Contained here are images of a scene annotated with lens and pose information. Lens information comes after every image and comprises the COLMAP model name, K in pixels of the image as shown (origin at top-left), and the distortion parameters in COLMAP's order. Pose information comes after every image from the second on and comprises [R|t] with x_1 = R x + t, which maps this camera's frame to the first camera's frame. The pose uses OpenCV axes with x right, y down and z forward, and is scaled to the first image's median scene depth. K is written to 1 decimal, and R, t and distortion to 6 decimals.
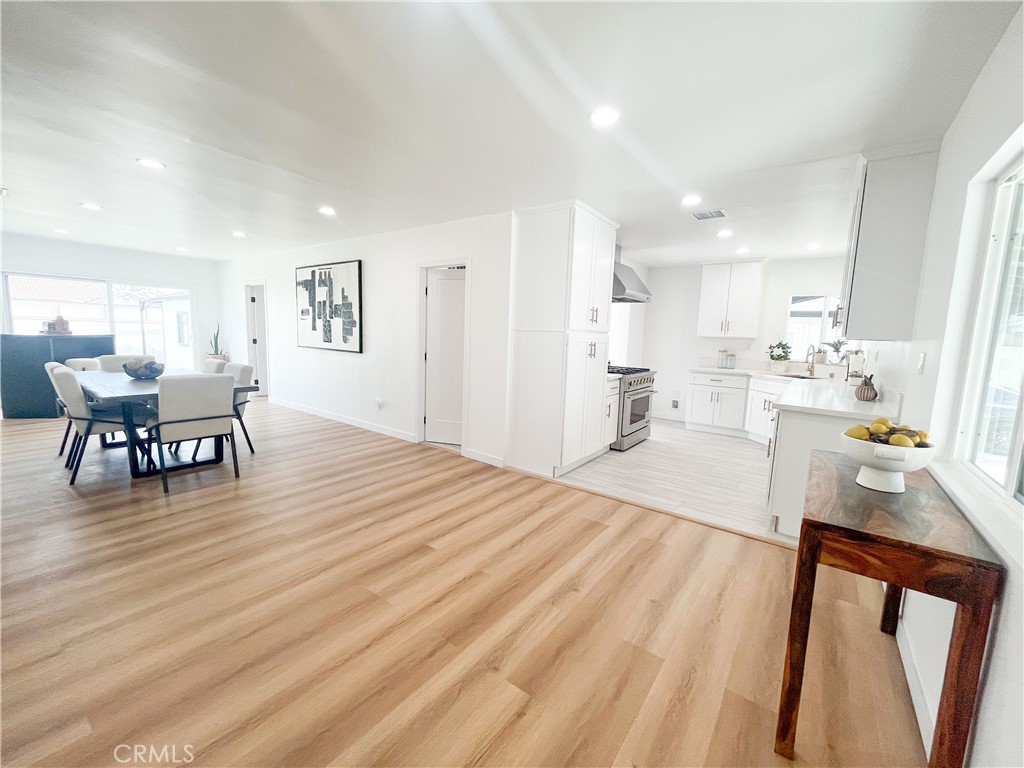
lens RADIAL K [[410.2, 0, 518.9], [0, 410.2, 383.1], [0, 0, 1]] dist [0.002009, 0.000040]
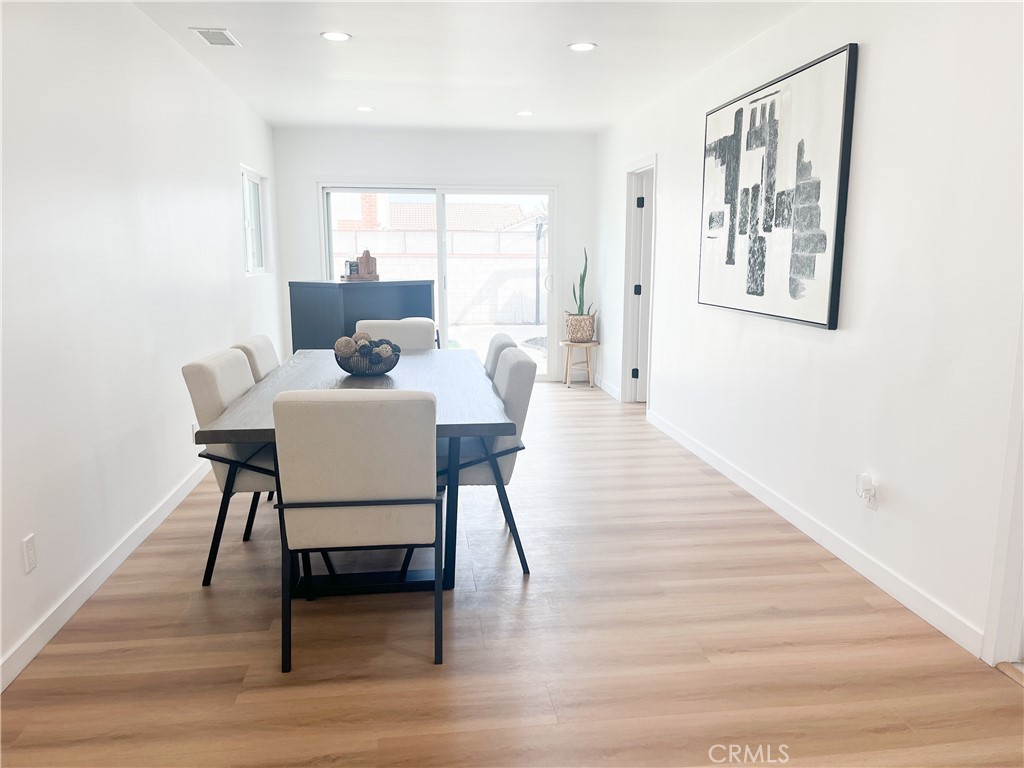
lens RADIAL K [[782.7, 0, 517.1], [0, 782.7, 389.5], [0, 0, 1]] dist [-0.000001, 0.005554]
pose [[0.686831, 0.092191, -0.720947, -0.088902], [-0.067386, 0.995728, 0.063131, -0.044484], [0.723687, 0.005222, 0.690109, 0.347864]]
